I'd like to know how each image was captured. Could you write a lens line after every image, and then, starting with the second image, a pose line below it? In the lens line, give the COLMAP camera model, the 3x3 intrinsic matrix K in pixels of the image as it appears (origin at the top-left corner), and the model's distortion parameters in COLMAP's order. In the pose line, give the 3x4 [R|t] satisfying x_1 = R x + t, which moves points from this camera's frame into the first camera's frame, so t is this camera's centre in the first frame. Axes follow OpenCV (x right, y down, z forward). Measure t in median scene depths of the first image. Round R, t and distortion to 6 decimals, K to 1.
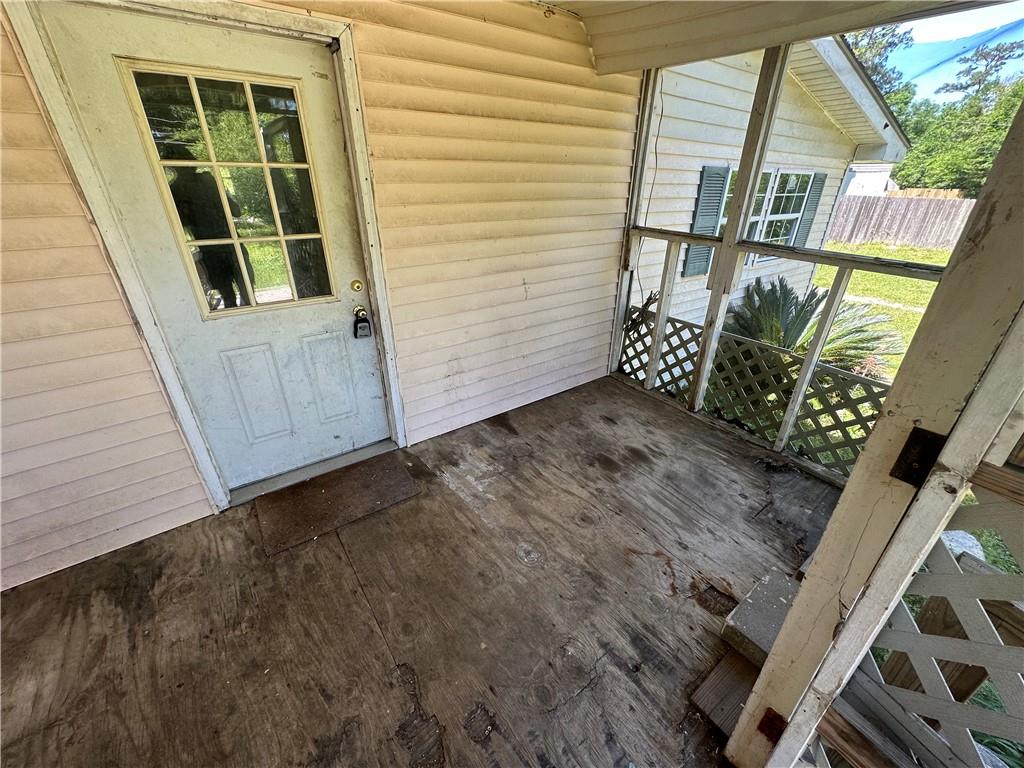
lens RADIAL K [[406.4, 0, 515.6], [0, 406.4, 382.8], [0, 0, 1]] dist [-0.007484, 0.001483]
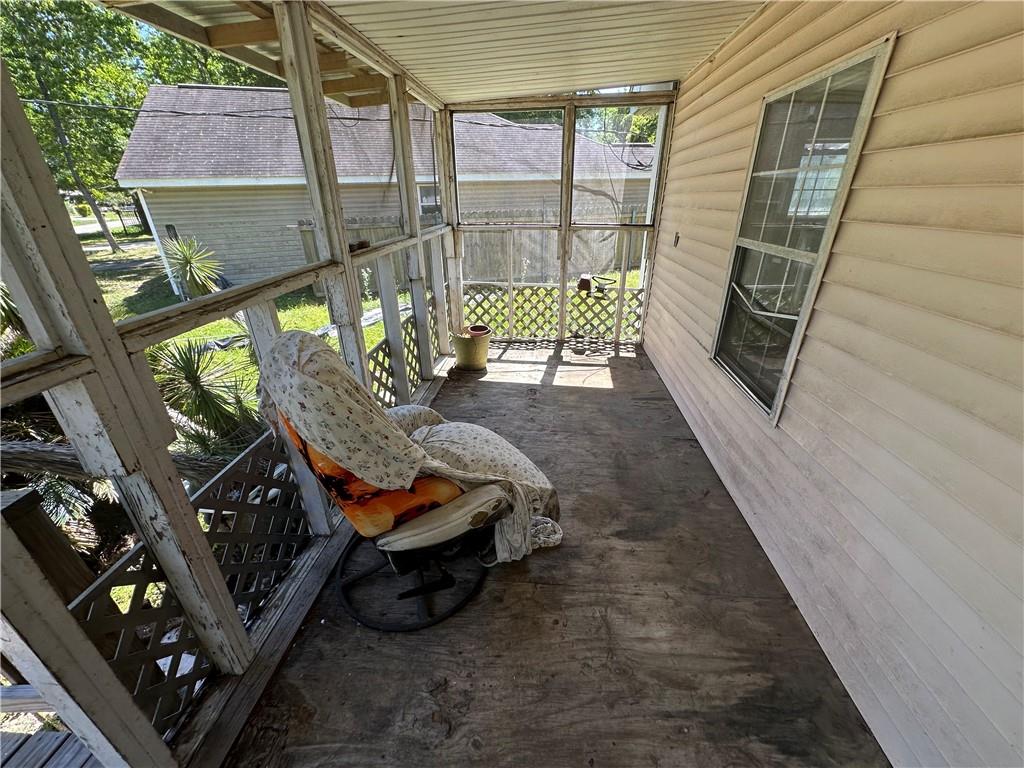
lens RADIAL K [[406.4, 0, 513.6], [0, 406.4, 382.7], [0, 0, 1]] dist [-0.007484, 0.001483]
pose [[-0.661830, 0.314863, -0.680325, -0.321114], [-0.328497, 0.693942, 0.640730, -0.258232], [0.673848, 0.647539, -0.355840, 0.552554]]
